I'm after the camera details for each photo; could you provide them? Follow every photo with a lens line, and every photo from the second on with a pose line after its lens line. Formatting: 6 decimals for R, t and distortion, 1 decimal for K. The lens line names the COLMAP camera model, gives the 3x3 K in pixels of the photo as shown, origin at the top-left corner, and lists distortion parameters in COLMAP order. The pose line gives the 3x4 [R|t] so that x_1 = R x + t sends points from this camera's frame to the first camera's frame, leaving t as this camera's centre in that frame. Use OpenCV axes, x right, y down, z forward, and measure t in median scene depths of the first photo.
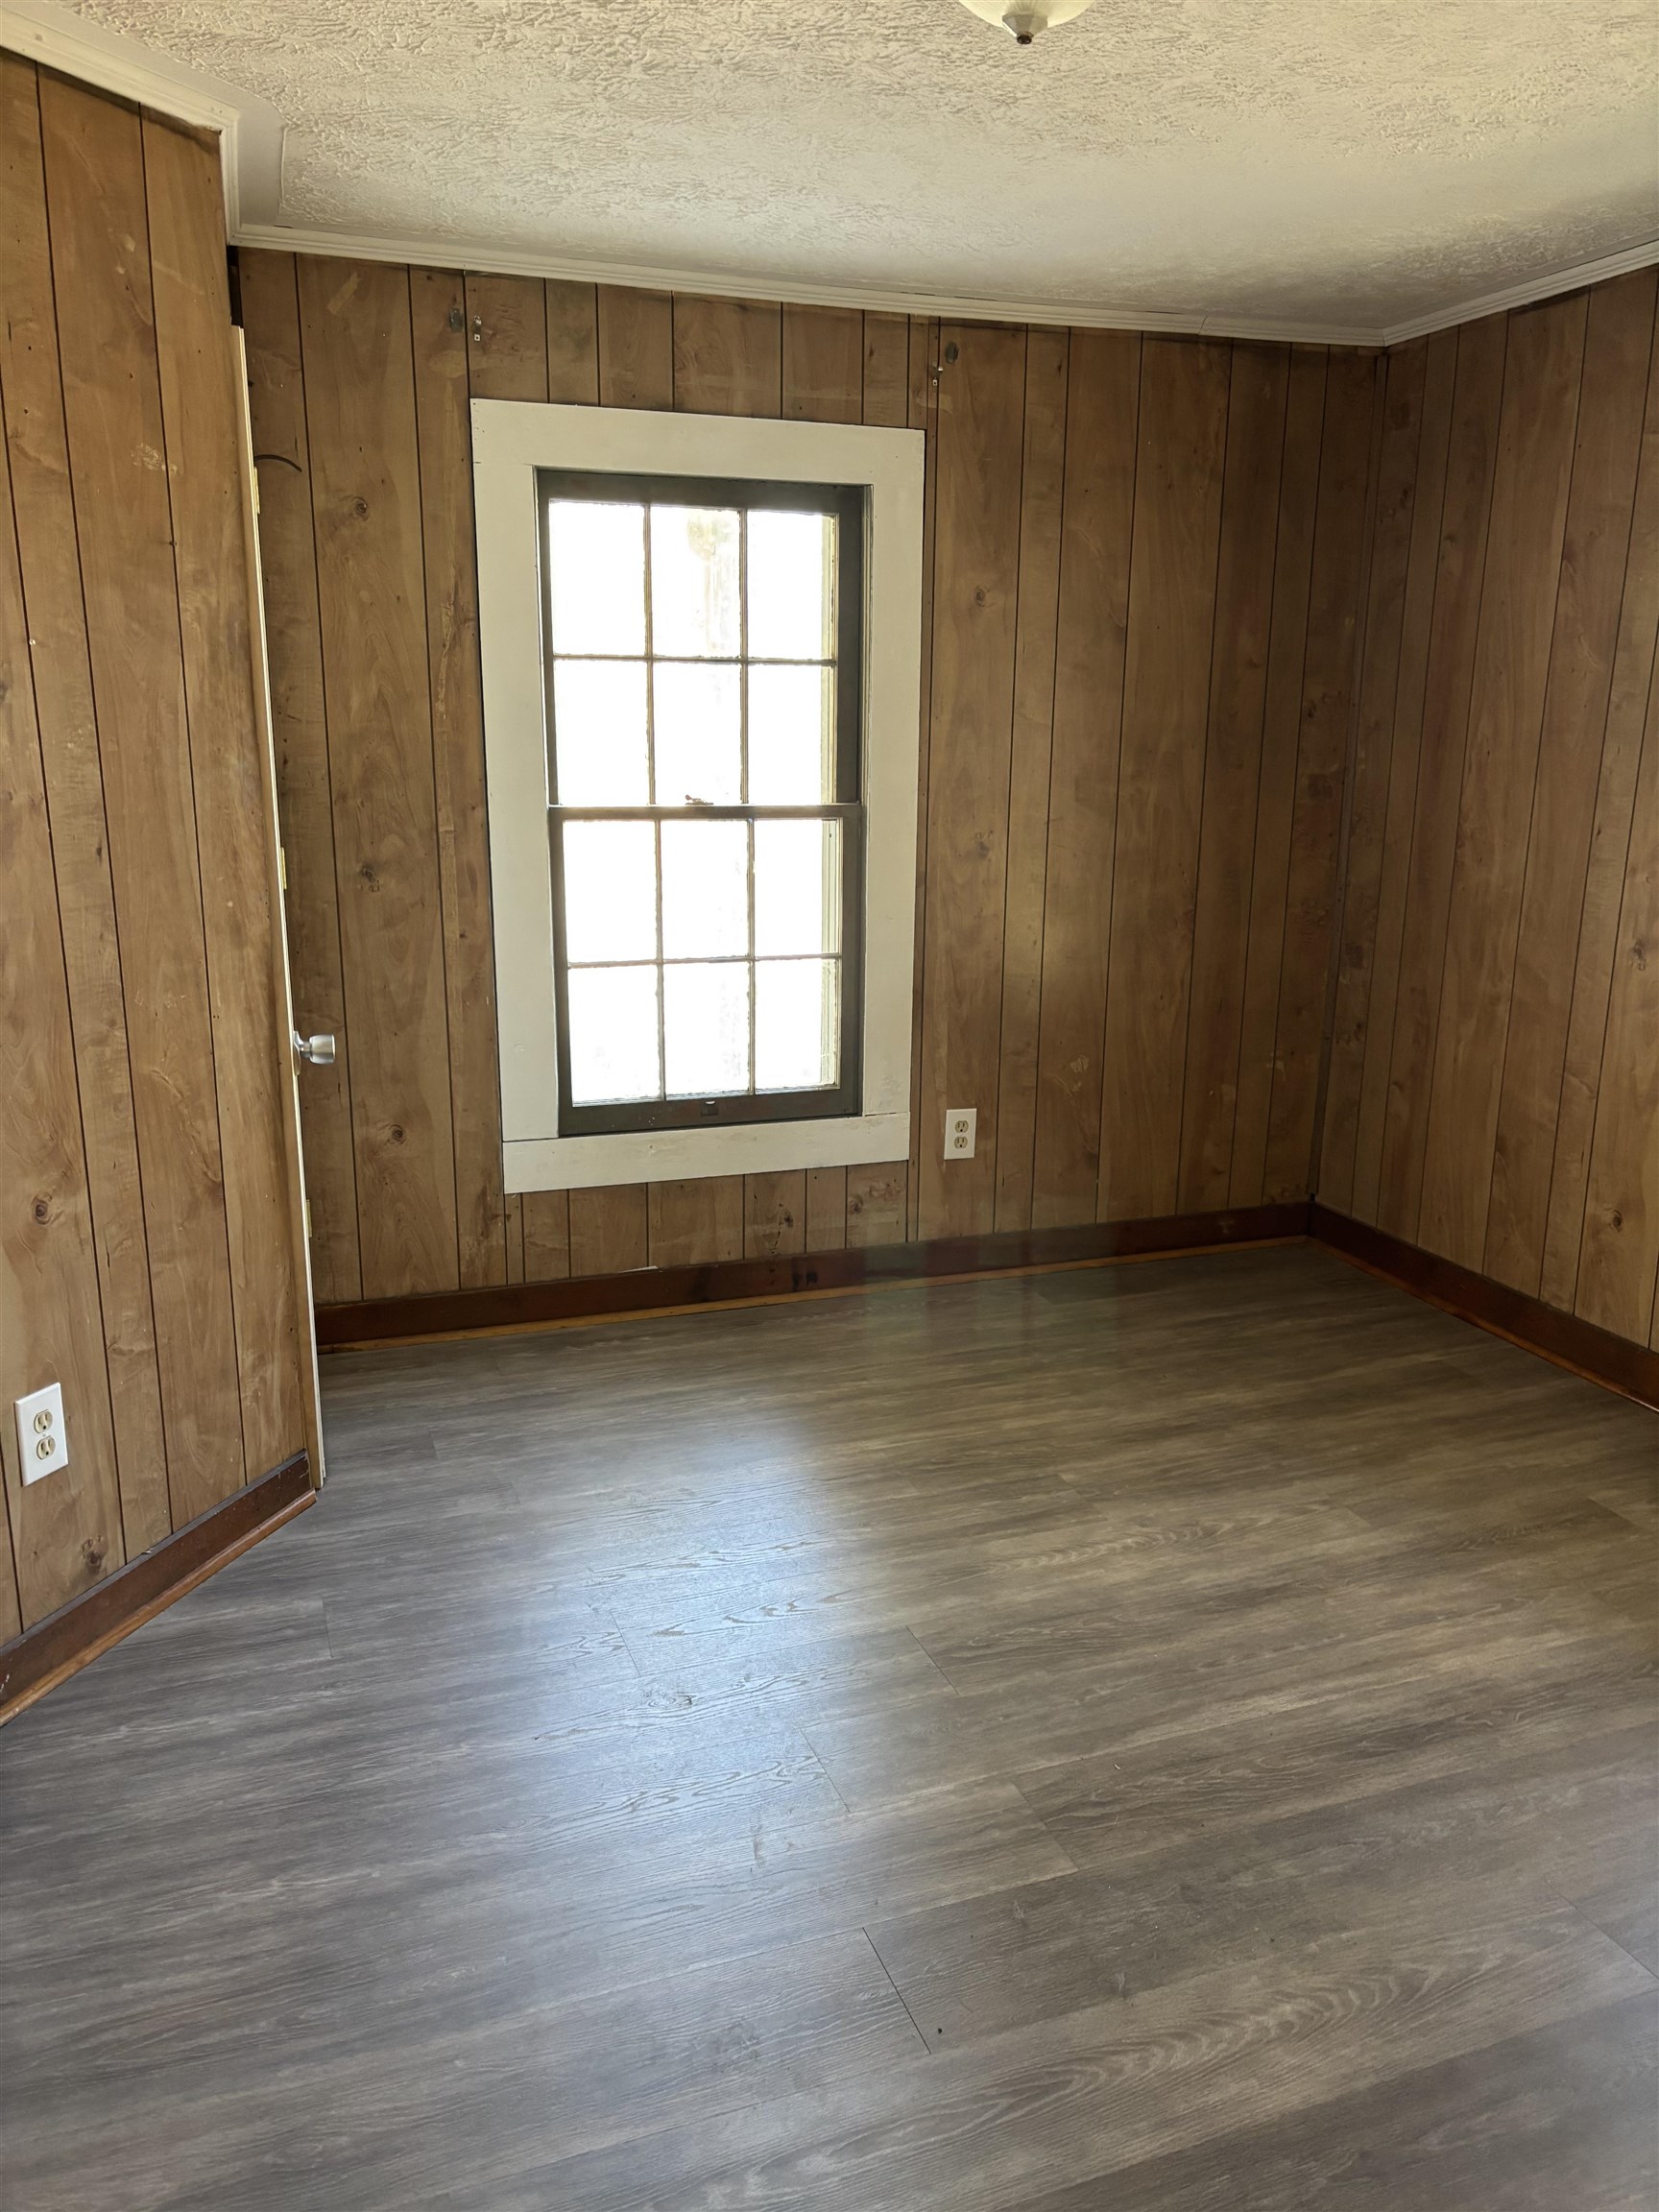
lens RADIAL K [[1662.8, 0, 820.2], [0, 1662.8, 1122.0], [0, 0, 1]] dist [0.034495, -0.041128]
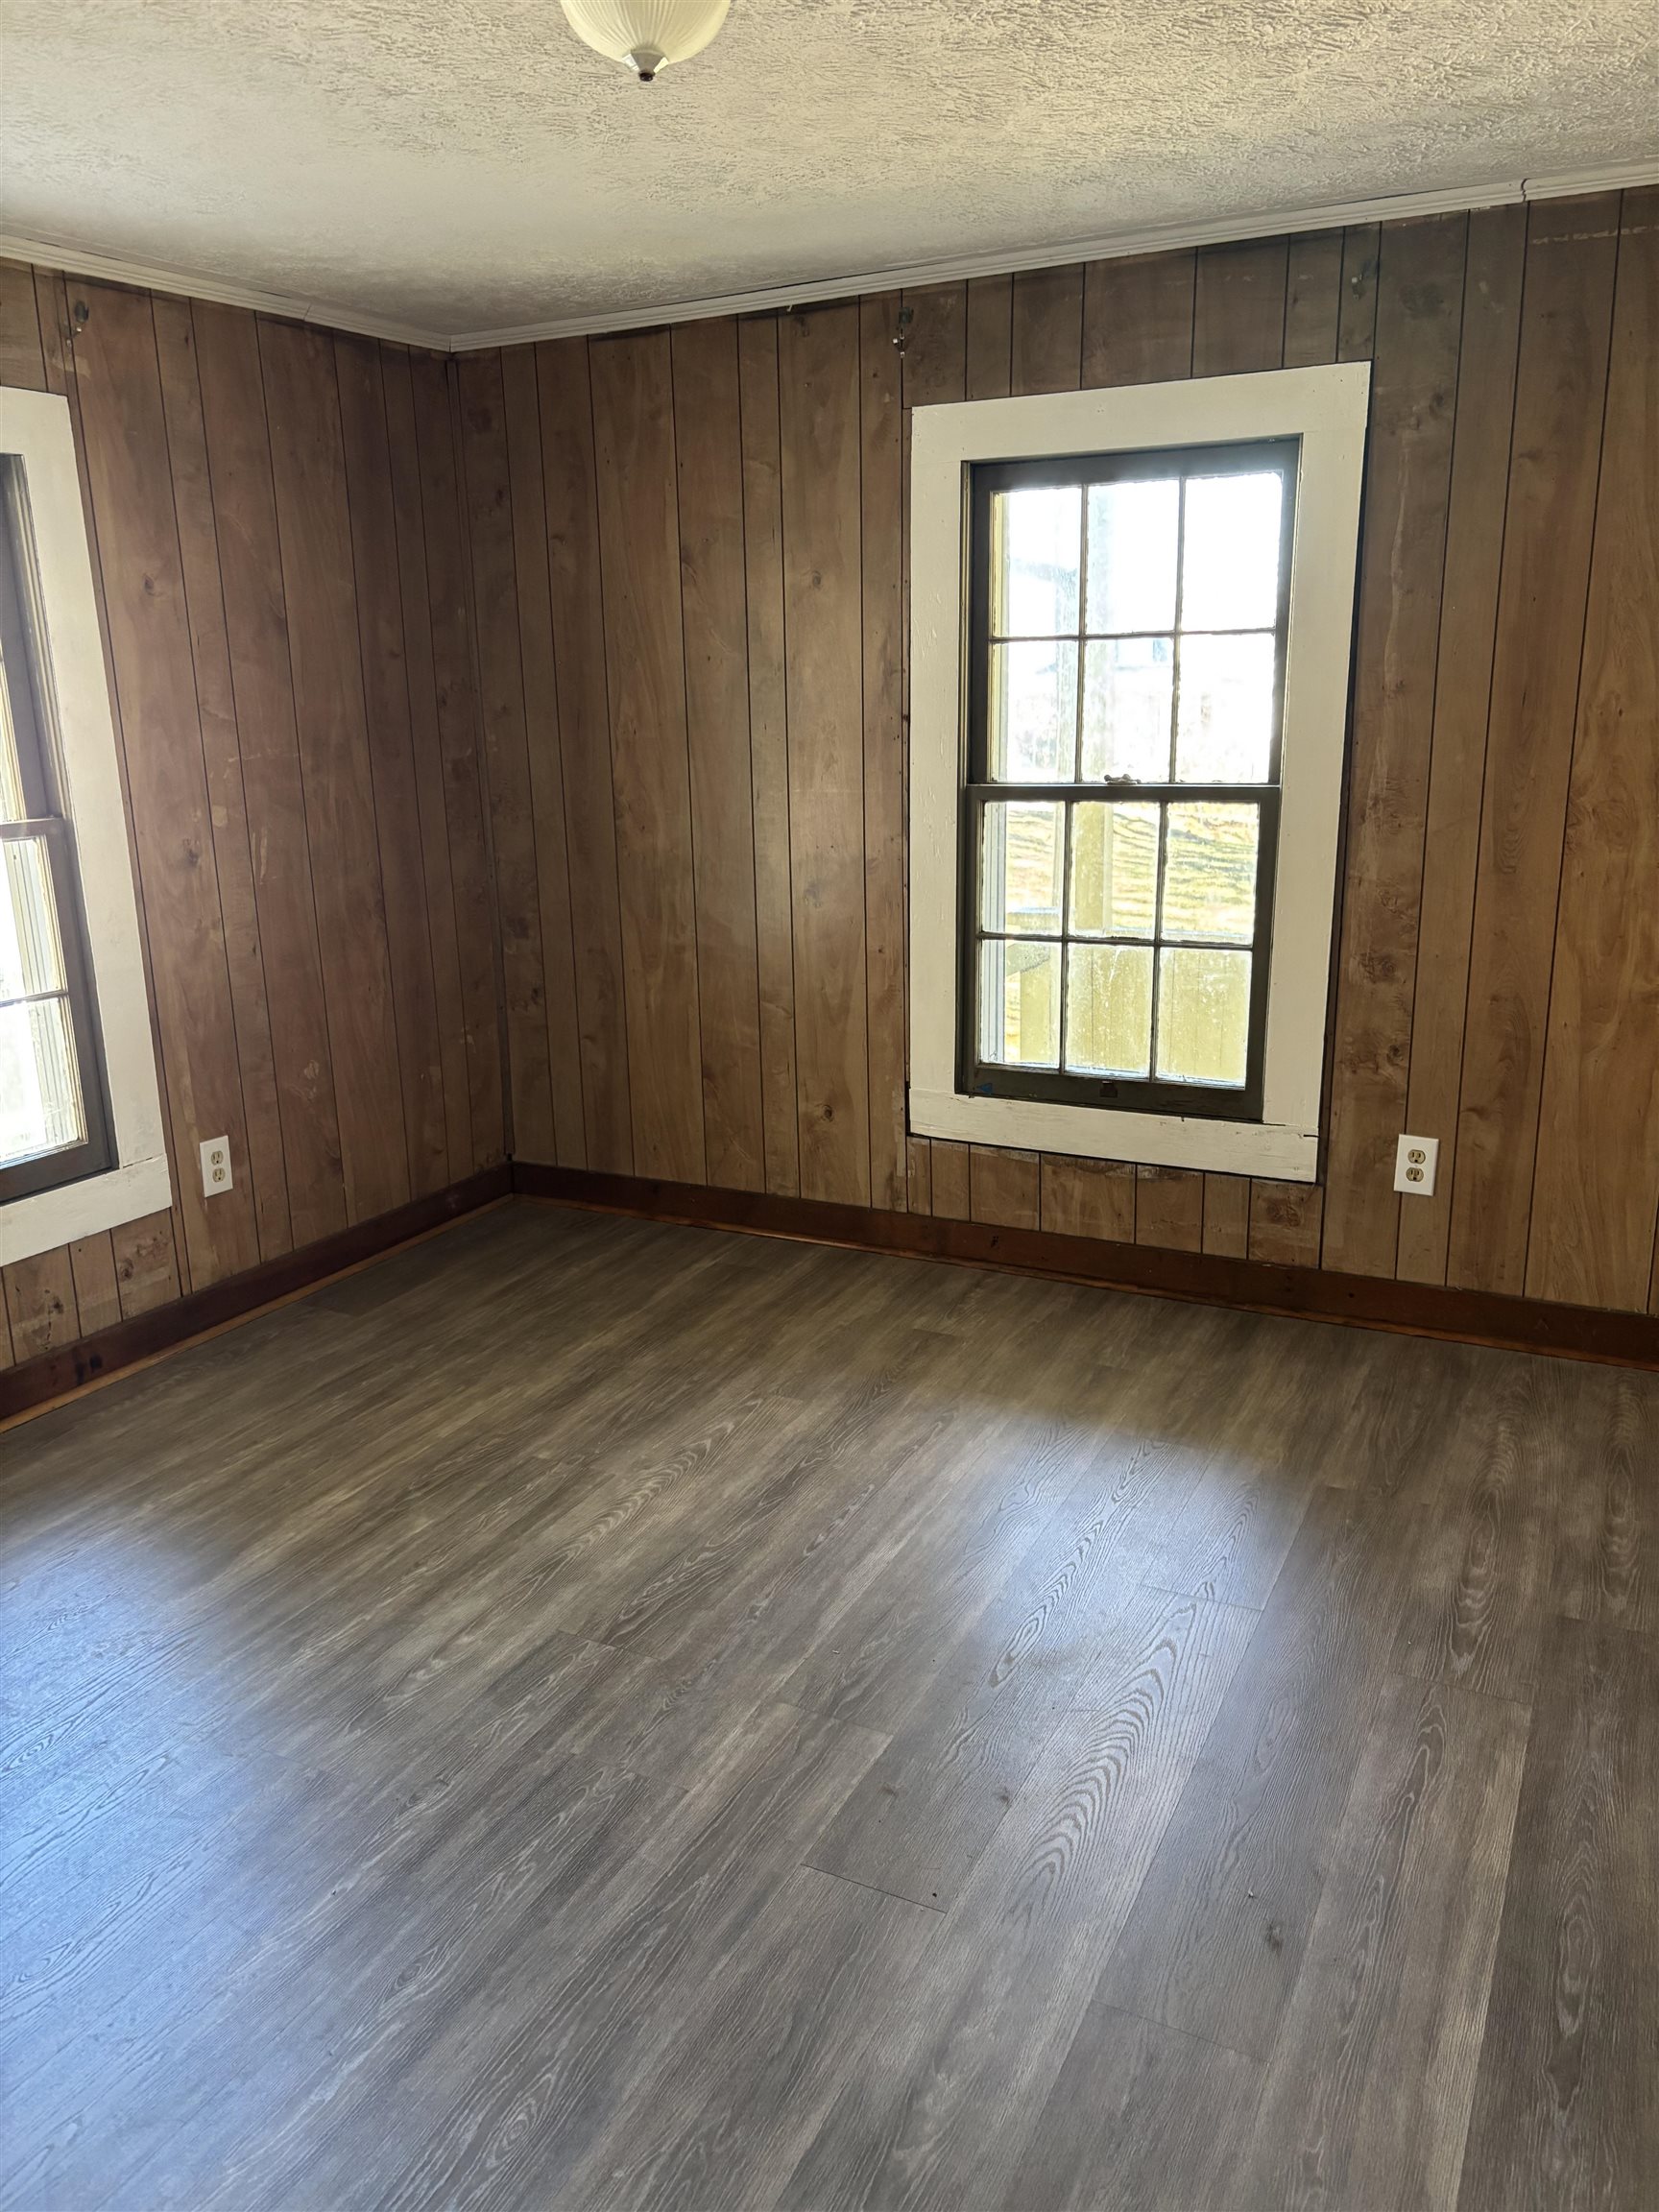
lens RADIAL K [[1662.8, 0, 826.2], [0, 1662.8, 1123.9], [0, 0, 1]] dist [0.034495, -0.041128]
pose [[0.724999, -0.199233, 0.659304, -0.299027], [0.188499, 0.978097, 0.088287, -0.036680], [-0.662453, 0.060270, 0.746675, 0.087754]]
